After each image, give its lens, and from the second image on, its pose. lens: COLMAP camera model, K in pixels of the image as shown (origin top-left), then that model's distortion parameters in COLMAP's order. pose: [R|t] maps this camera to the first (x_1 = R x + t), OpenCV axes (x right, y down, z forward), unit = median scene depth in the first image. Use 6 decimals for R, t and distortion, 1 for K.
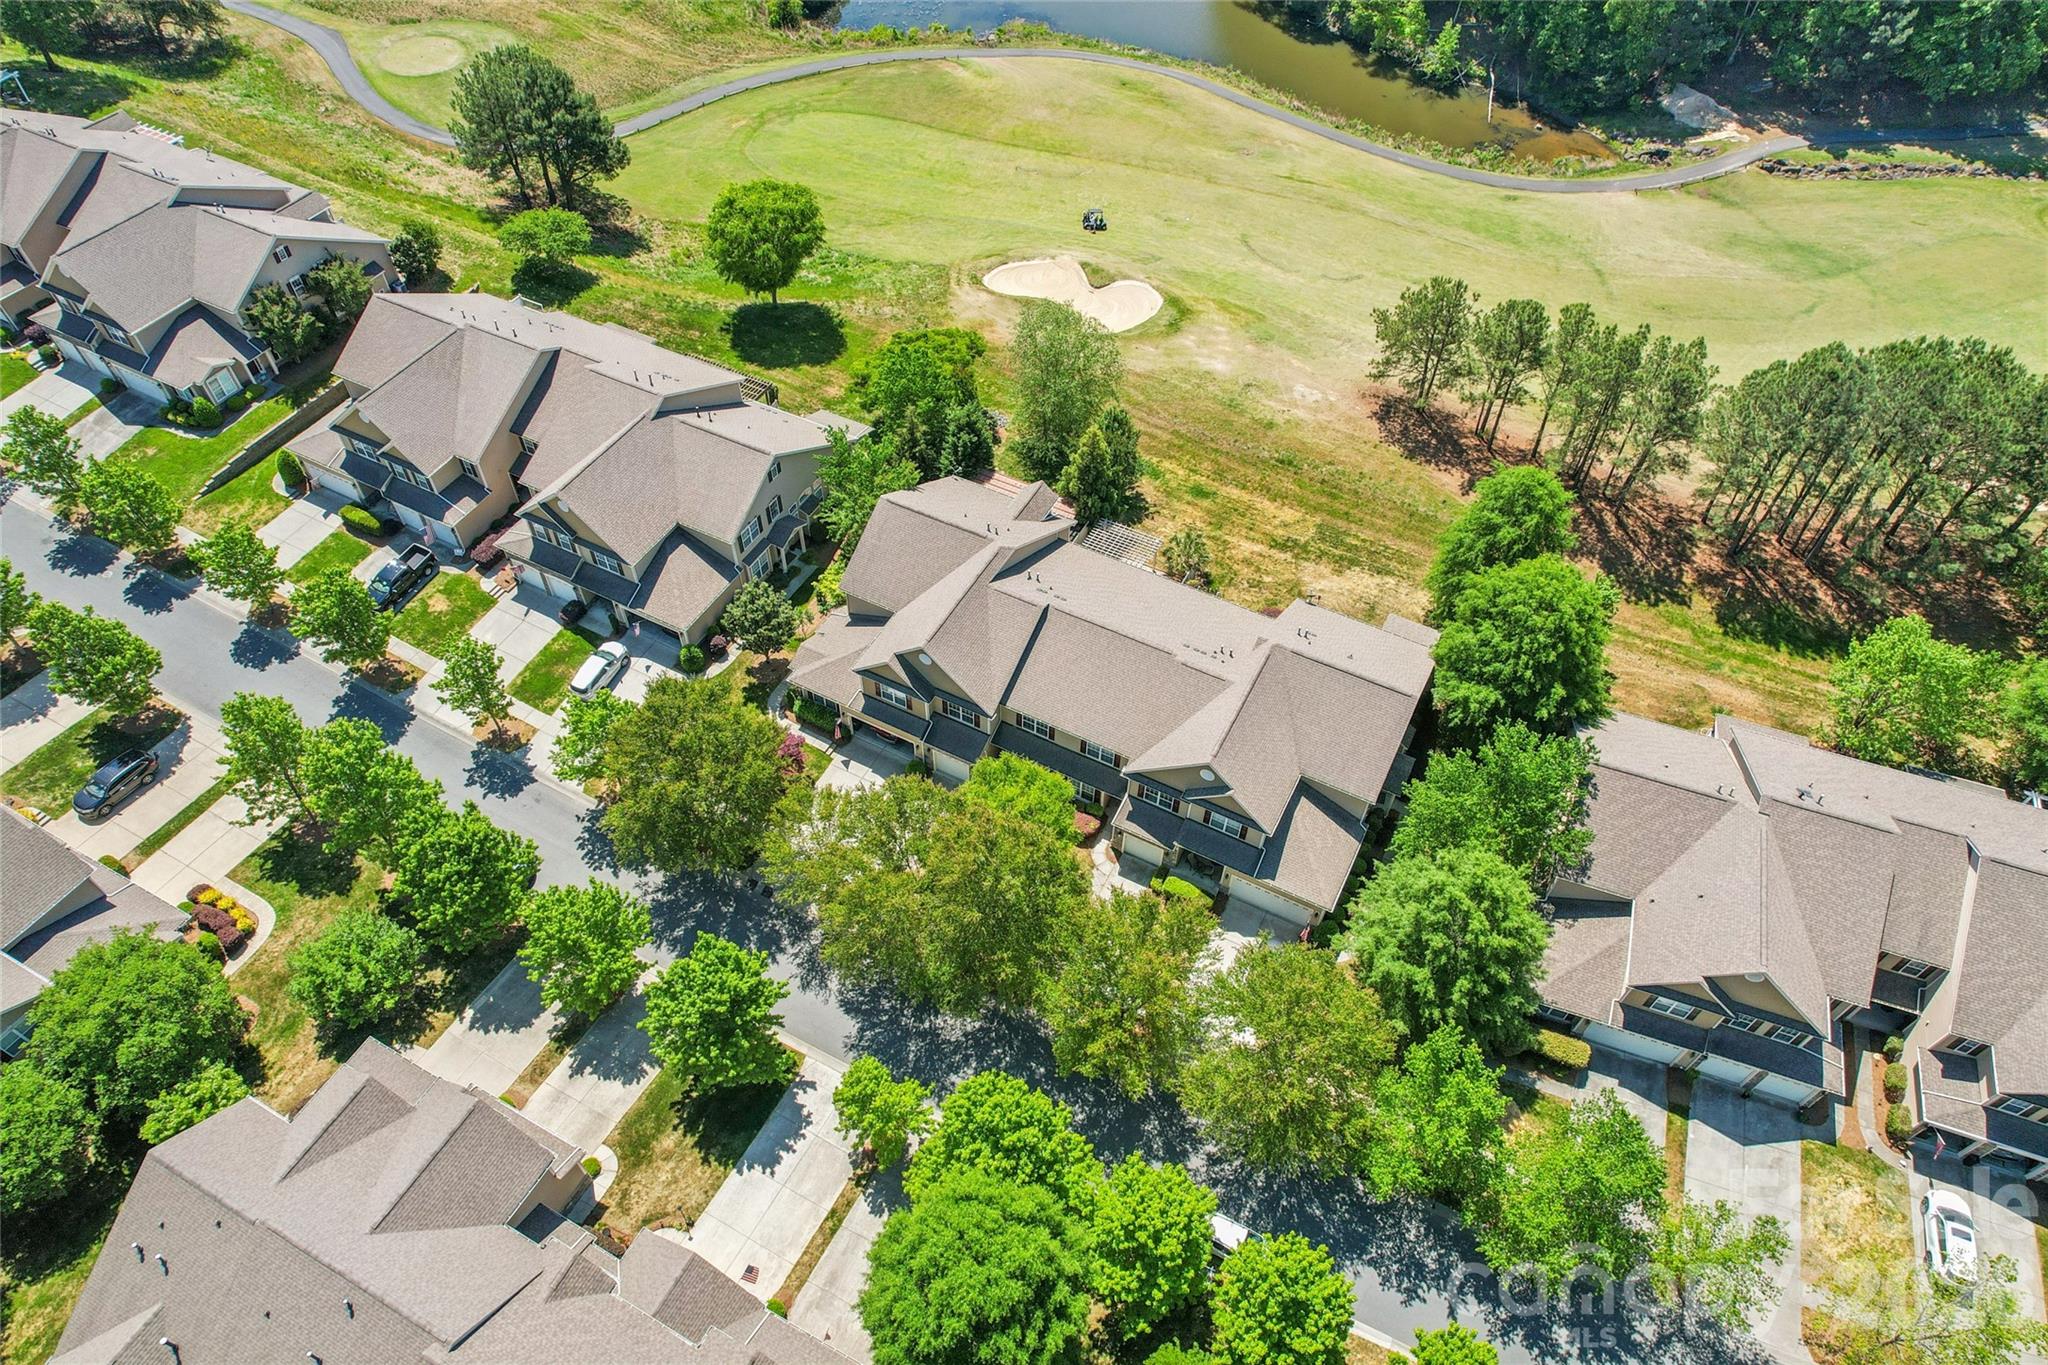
lens RADIAL K [[1271.7, 0, 1058.7], [0, 1271.7, 673.2], [0, 0, 1]] dist [-0.082419, 0.073446]
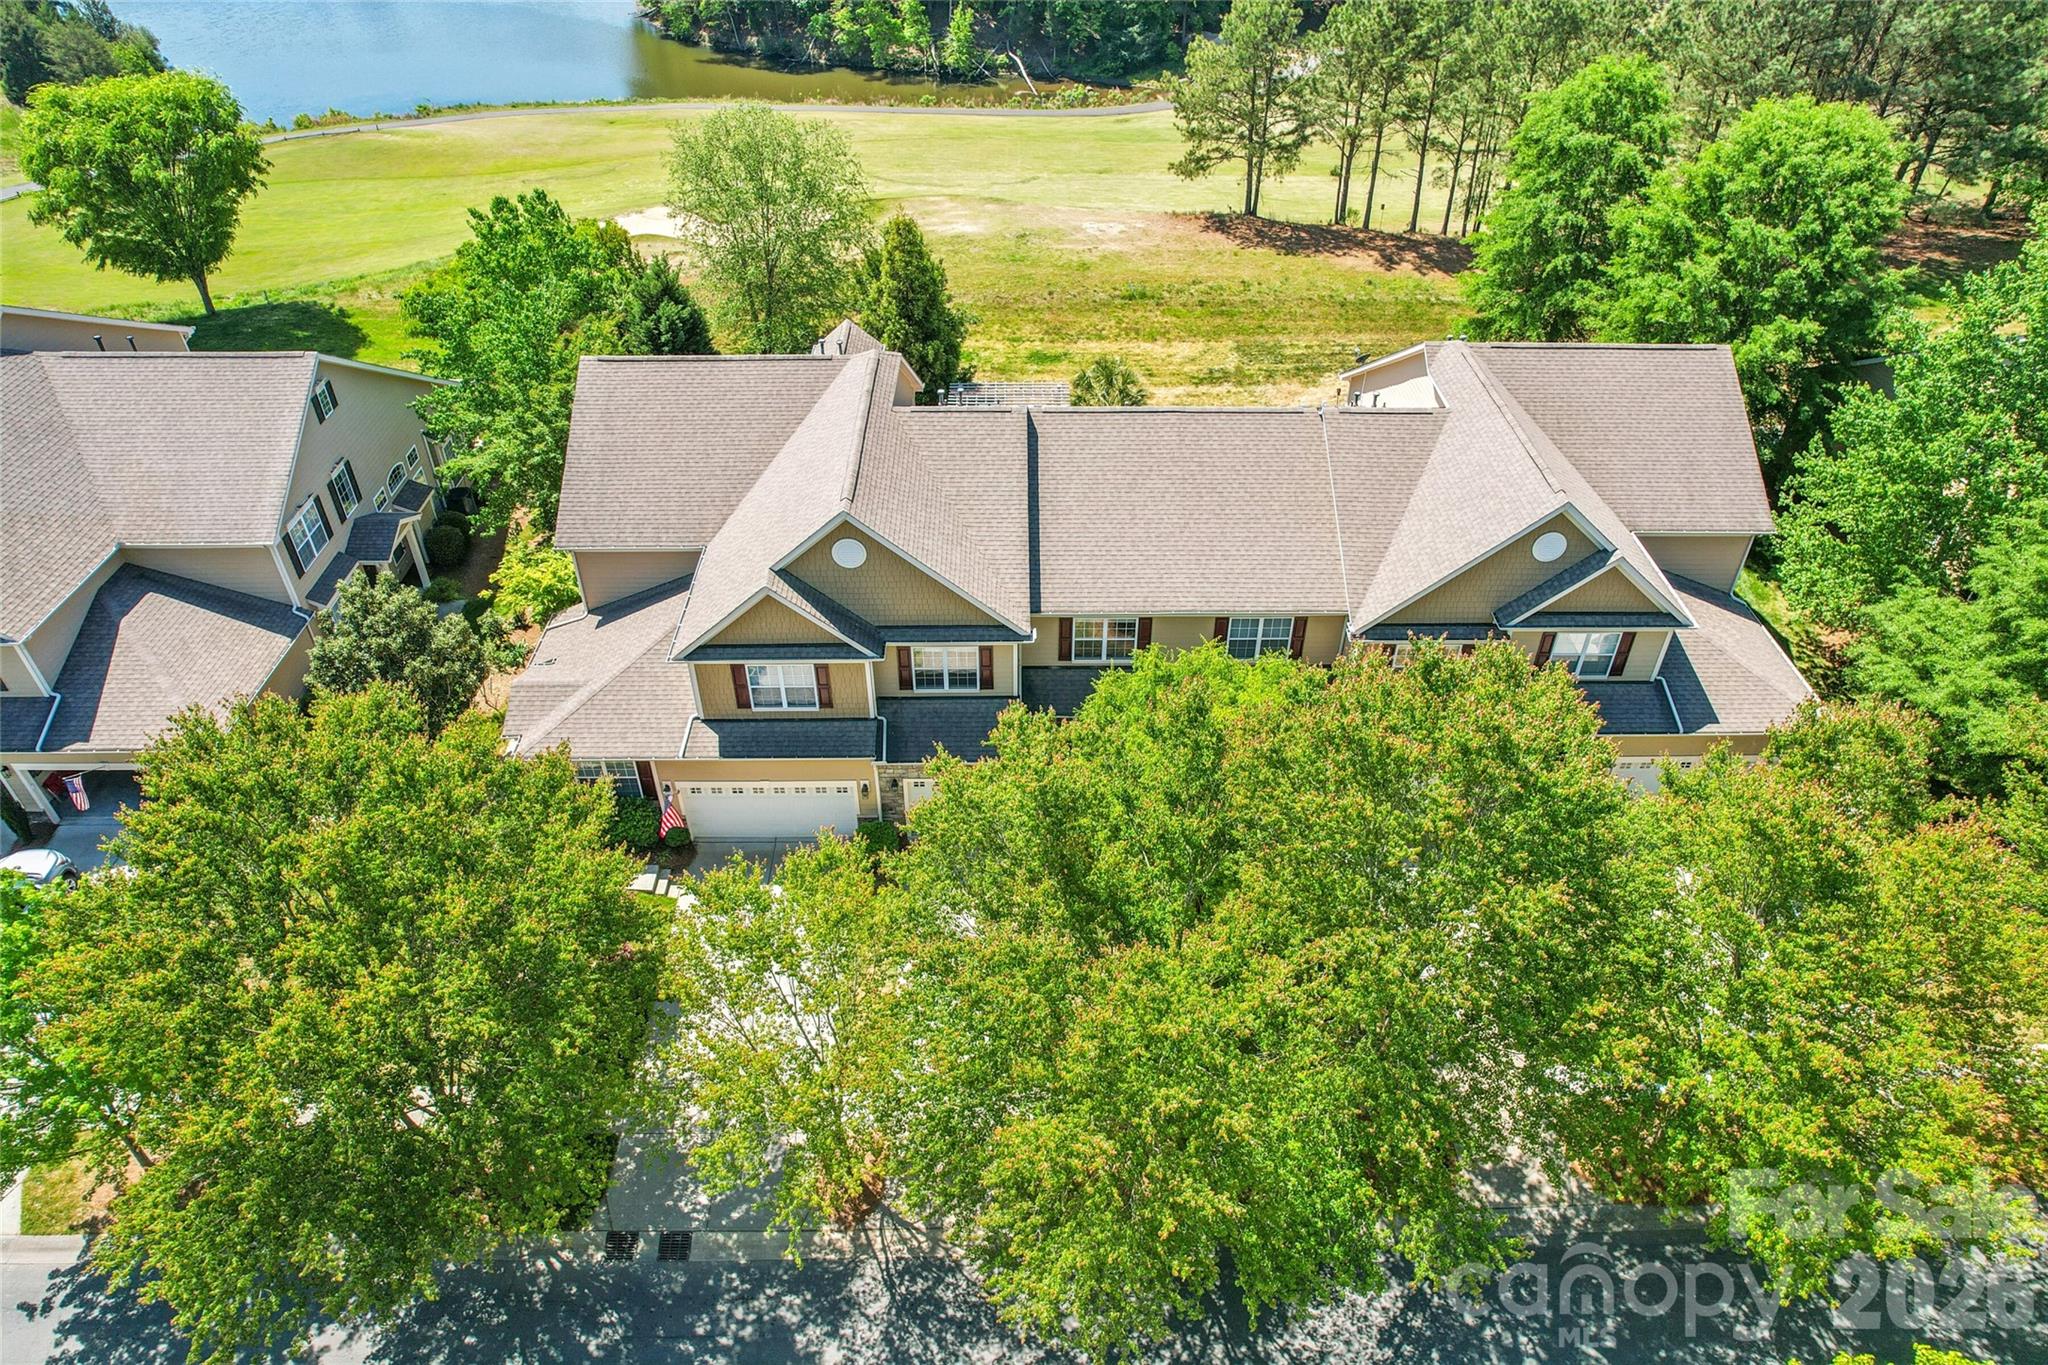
lens RADIAL K [[1266.0, 0, 1024.0], [0, 1266.0, 682.5], [0, 0, 1]] dist [-0.058739, 0.055232]
pose [[0.883923, -0.305907, 0.353695, -0.173697], [0.370216, 0.919856, -0.129637, 0.085937], [-0.285692, 0.245532, 0.926334, 0.471626]]
